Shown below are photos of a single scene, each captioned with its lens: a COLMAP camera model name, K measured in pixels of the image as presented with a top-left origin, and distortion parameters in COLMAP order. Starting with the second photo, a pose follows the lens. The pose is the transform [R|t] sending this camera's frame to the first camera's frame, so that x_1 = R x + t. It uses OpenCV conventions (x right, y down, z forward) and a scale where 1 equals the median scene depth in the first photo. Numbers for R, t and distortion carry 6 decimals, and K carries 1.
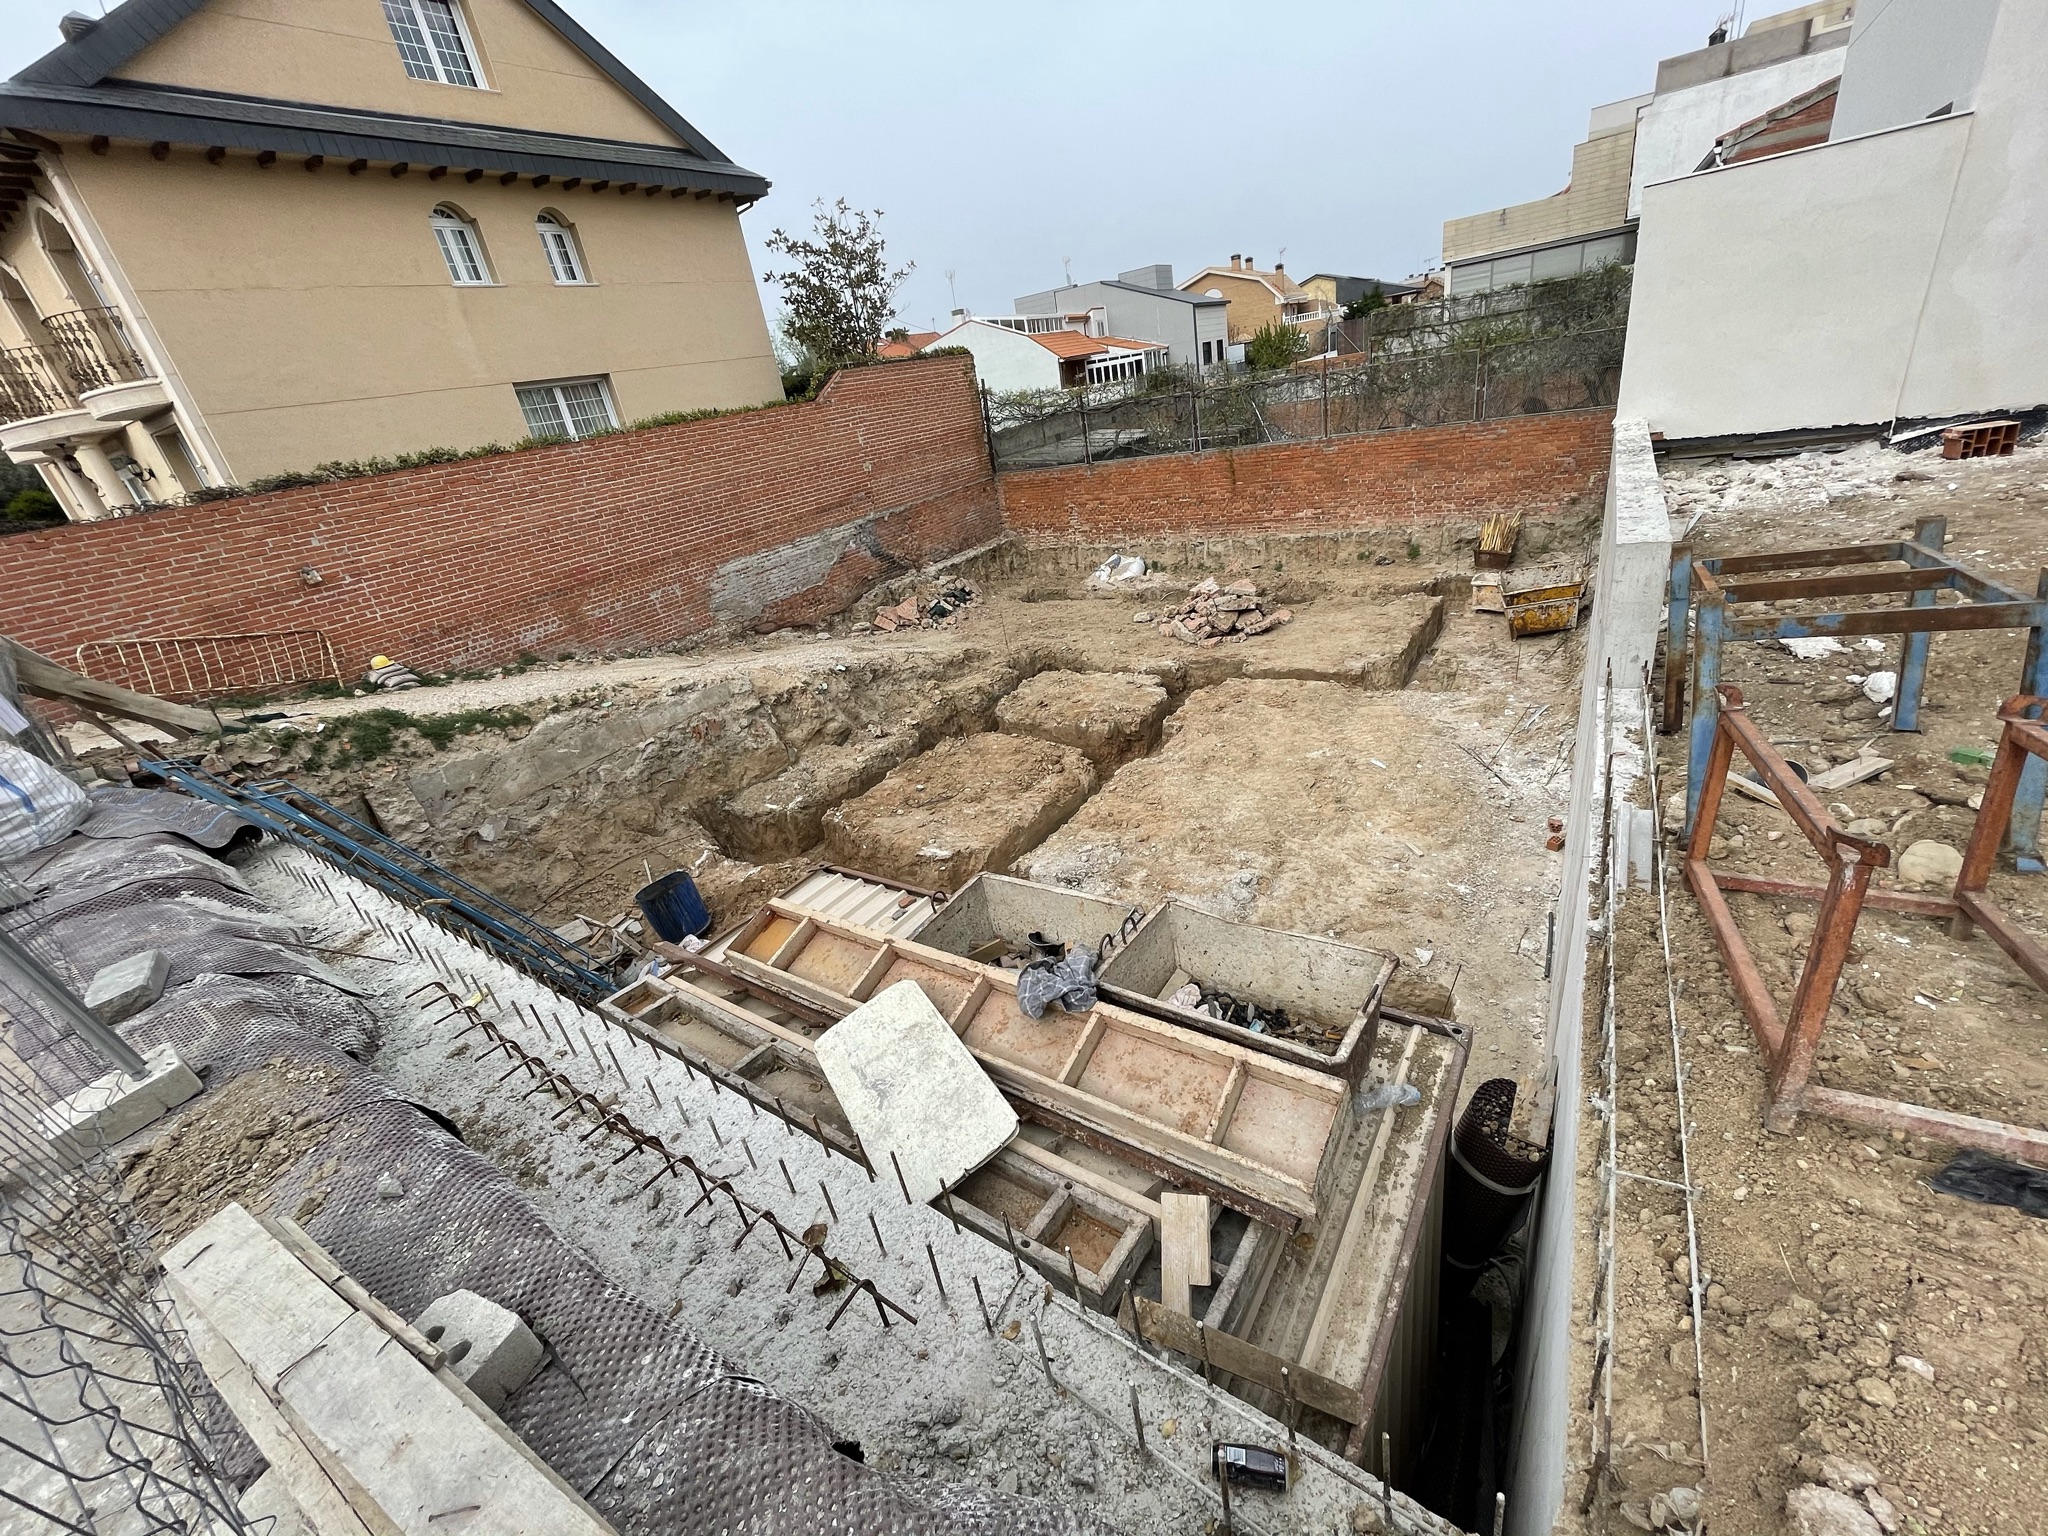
lens RADIAL K [[837.2, 0, 1026.8], [0, 837.2, 768.4], [0, 0, 1]] dist [-0.007899, 0.002073]
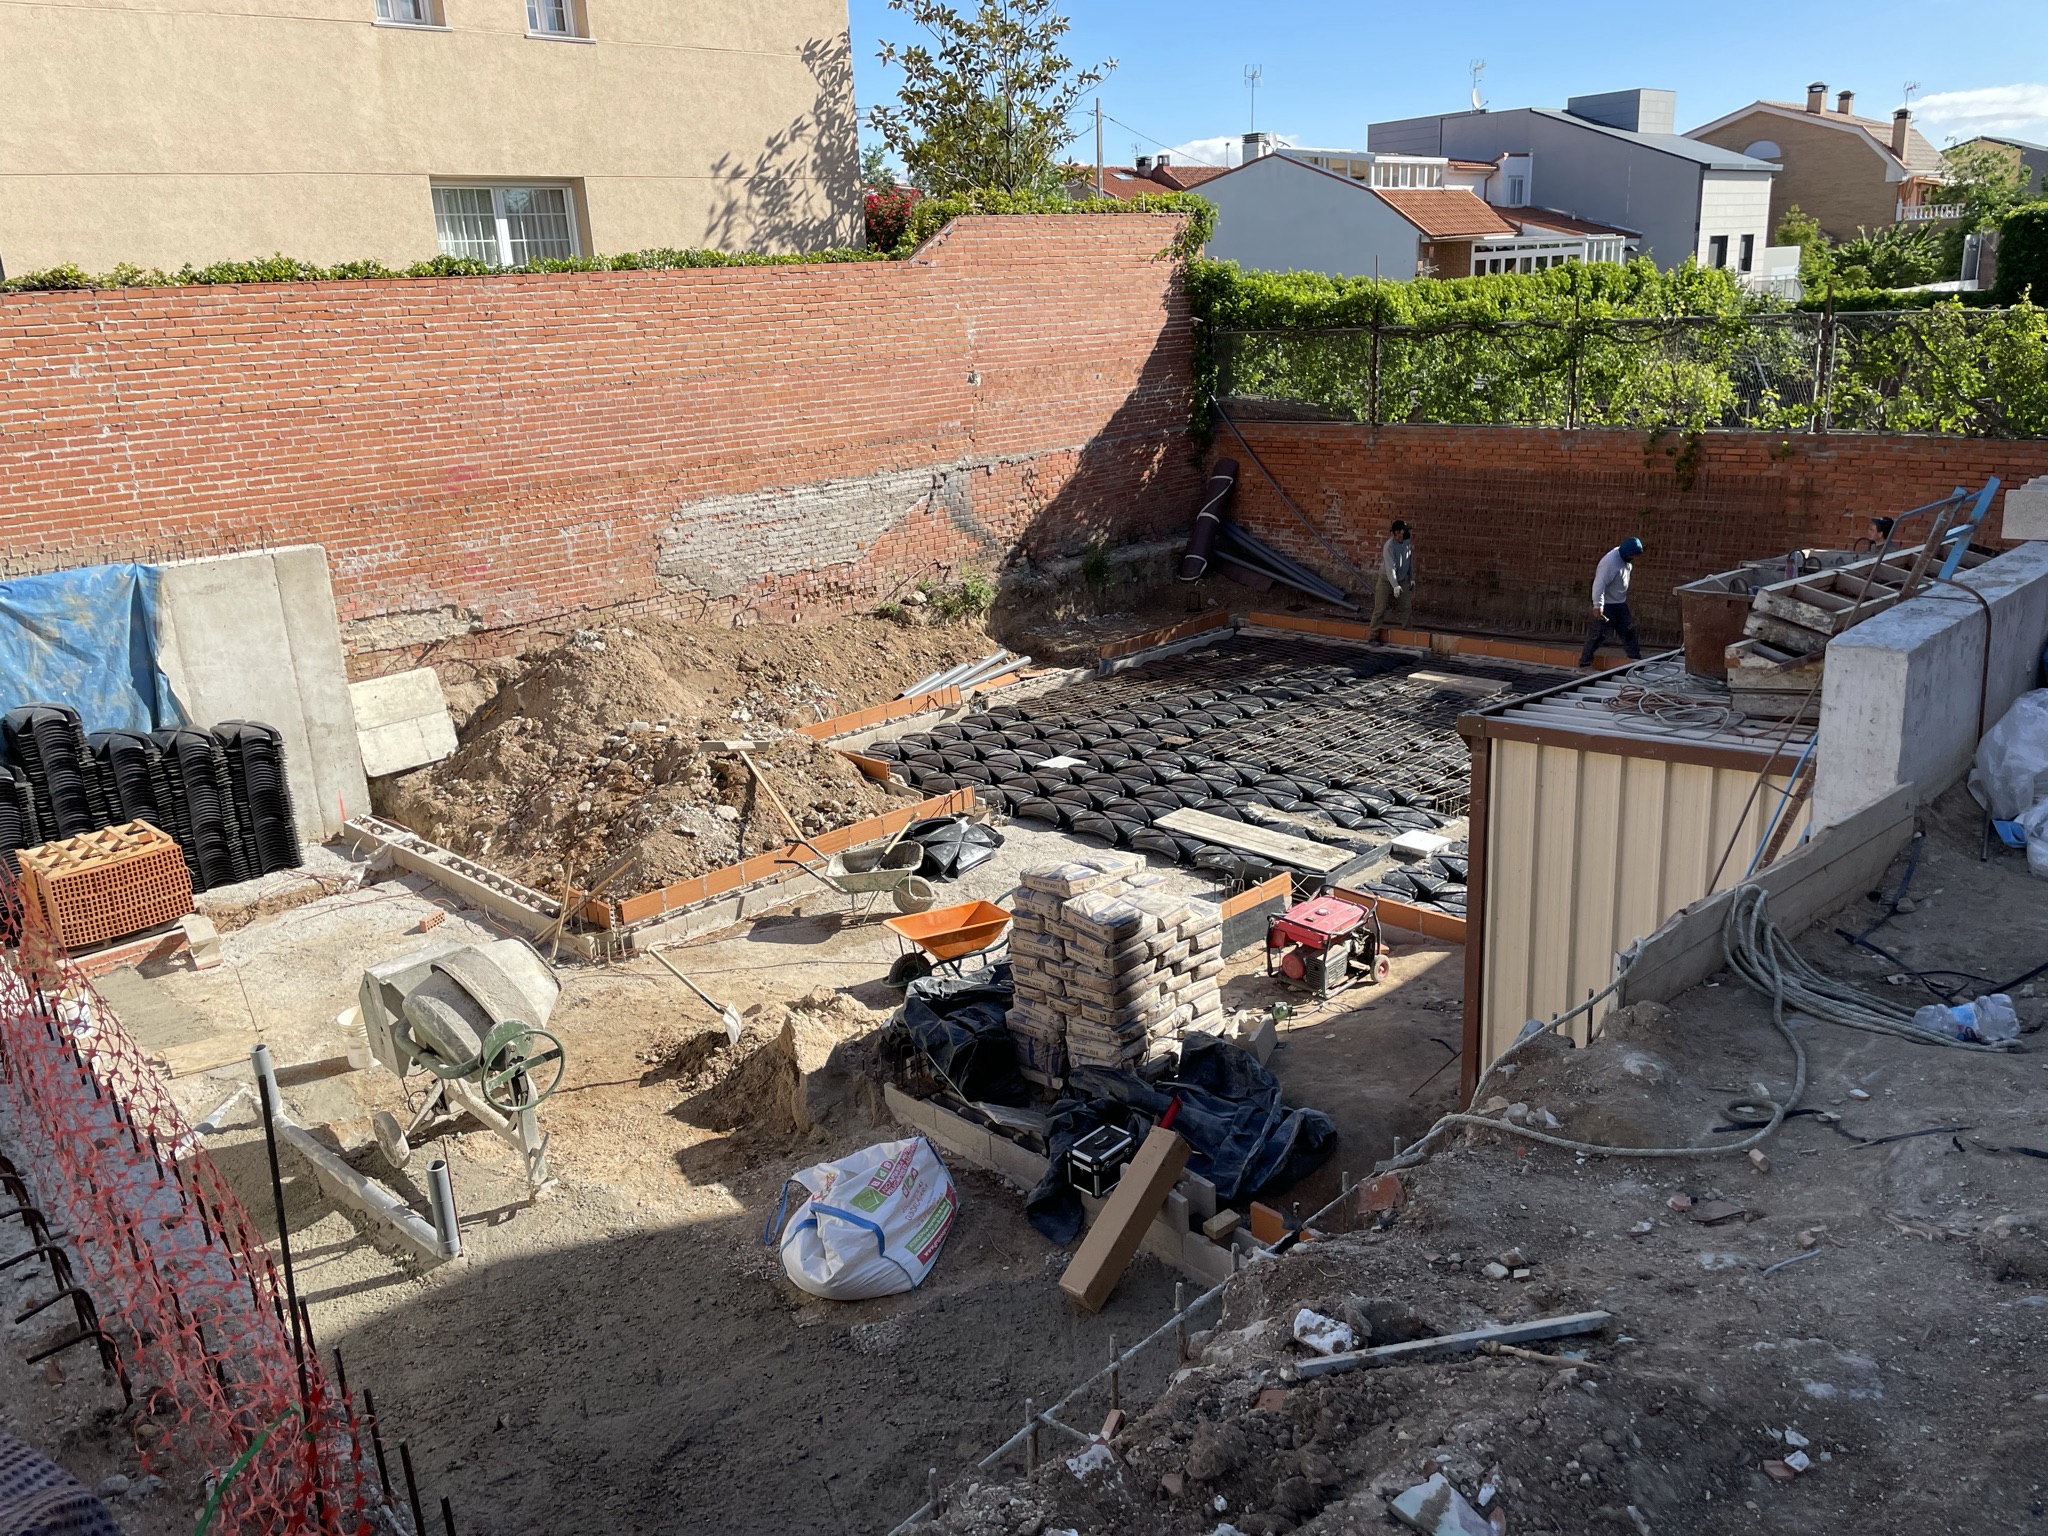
lens RADIAL K [[1584.3, 0, 1017.2], [0, 1584.3, 762.4], [0, 0, 1]] dist [0.080768, -0.115467]
pose [[0.967614, 0.173273, -0.183572, 0.112762], [-0.194174, 0.975581, -0.102653, 0.011284], [0.161303, 0.134973, 0.977632, -0.058253]]
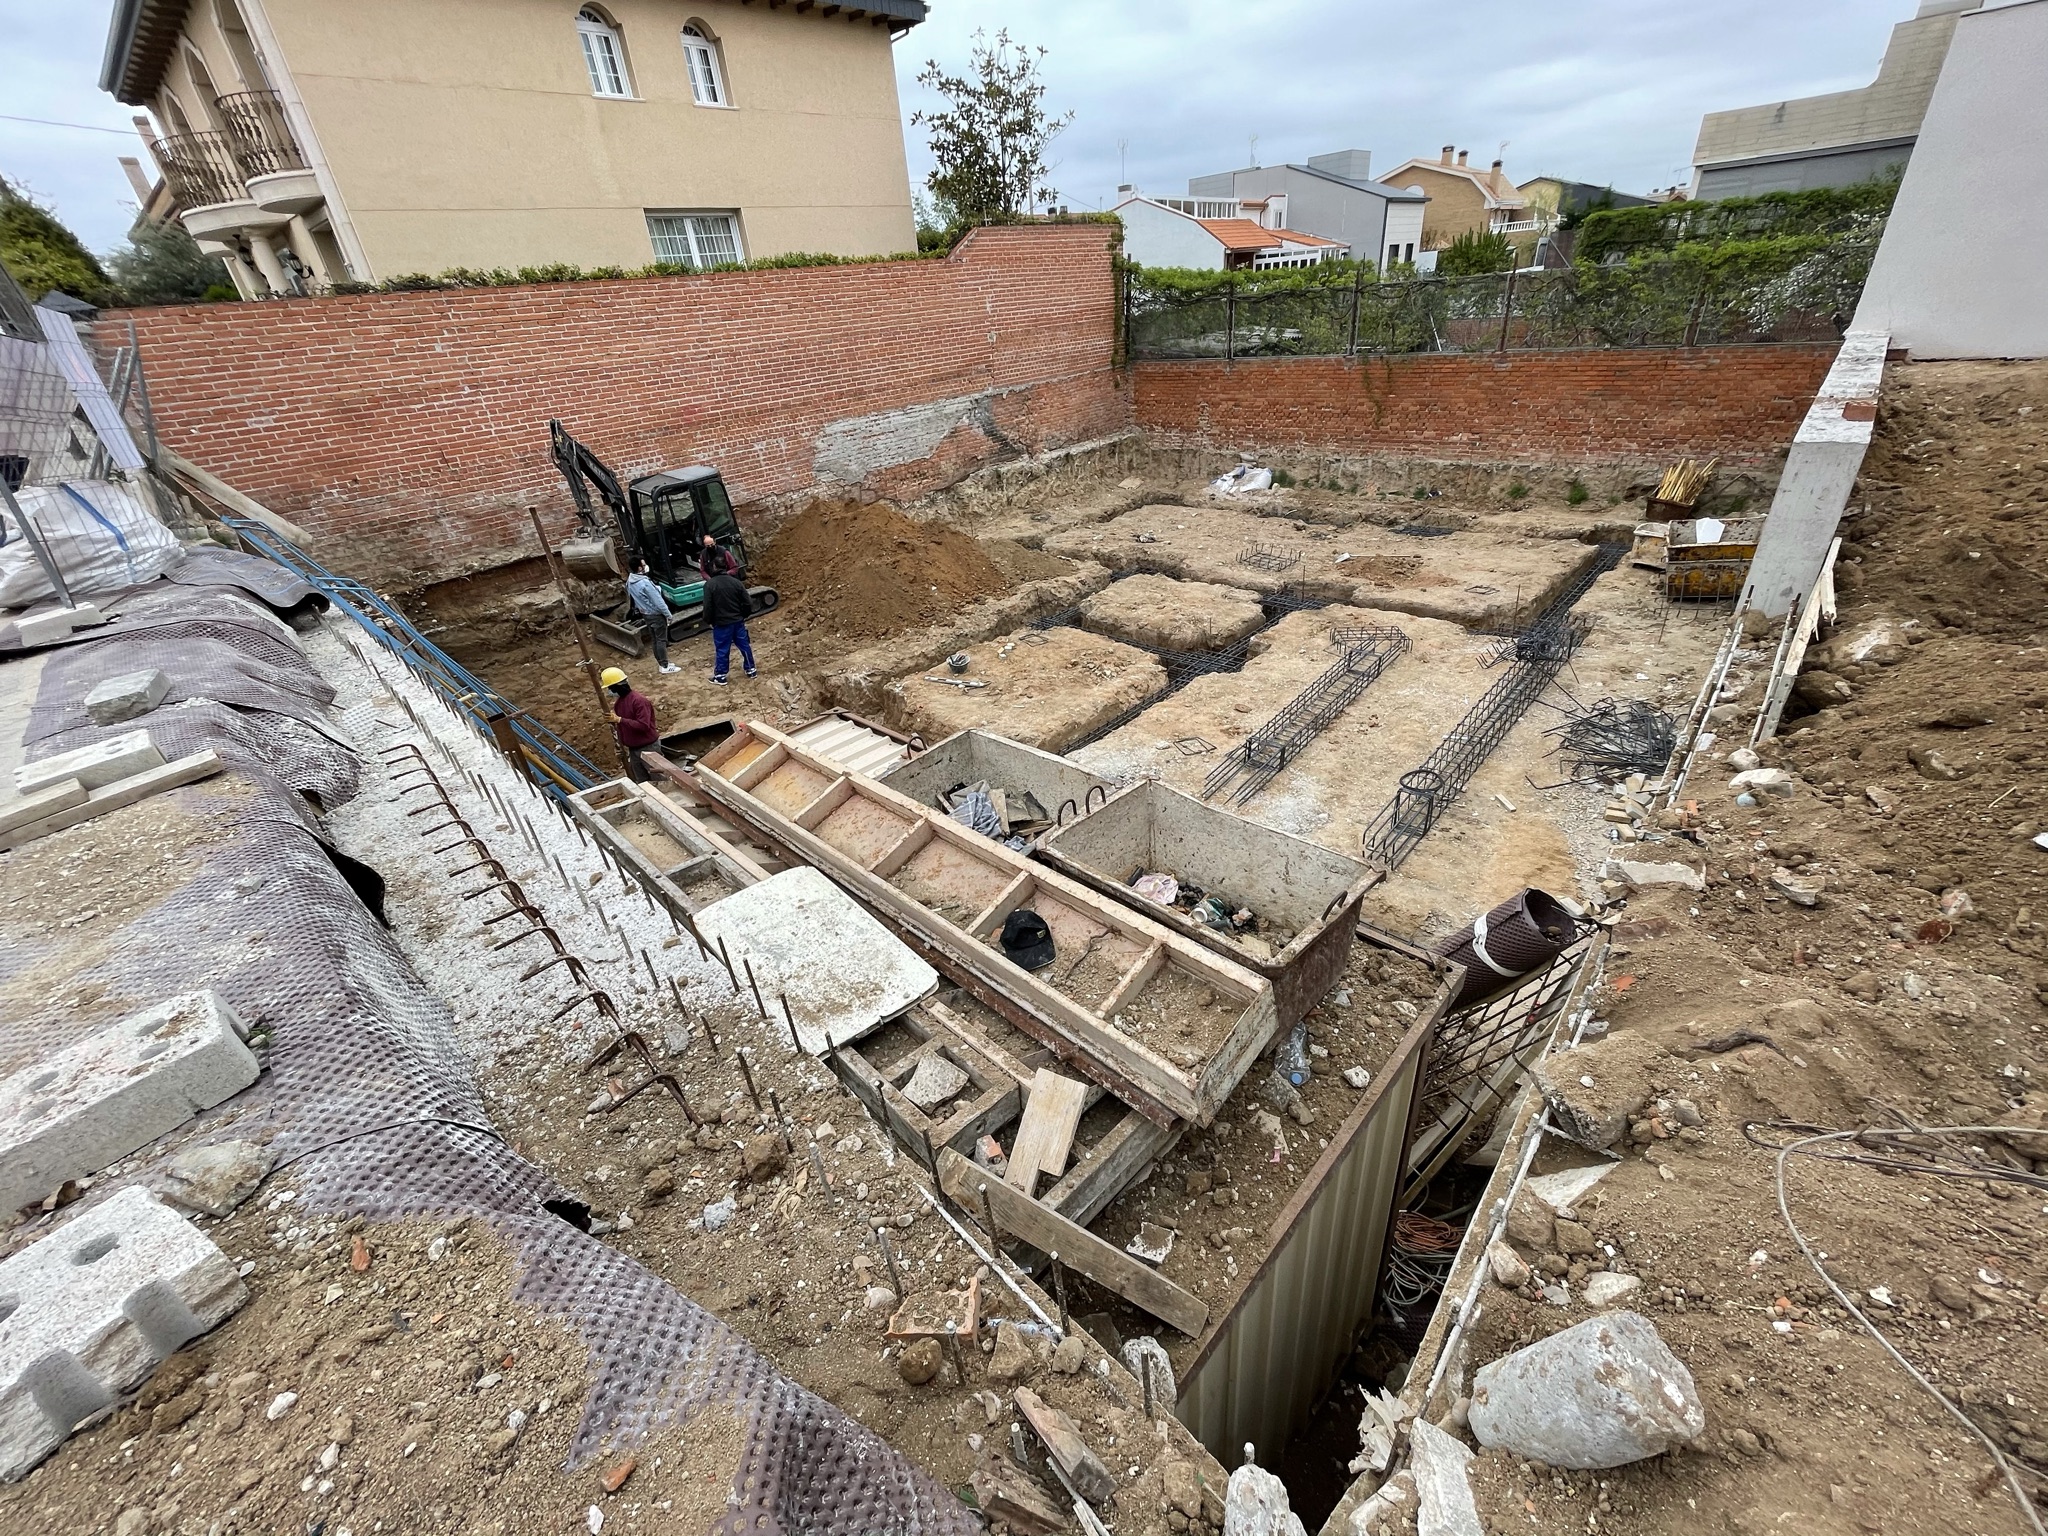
lens RADIAL K [[837.2, 0, 1022.9], [0, 837.2, 769.5], [0, 0, 1]] dist [-0.007899, 0.002073]
pose [[0.981783, 0.153043, -0.112610, 0.033875], [-0.140678, 0.983856, 0.110620, 0.017297], [0.127722, -0.092763, 0.987462, 0.023565]]
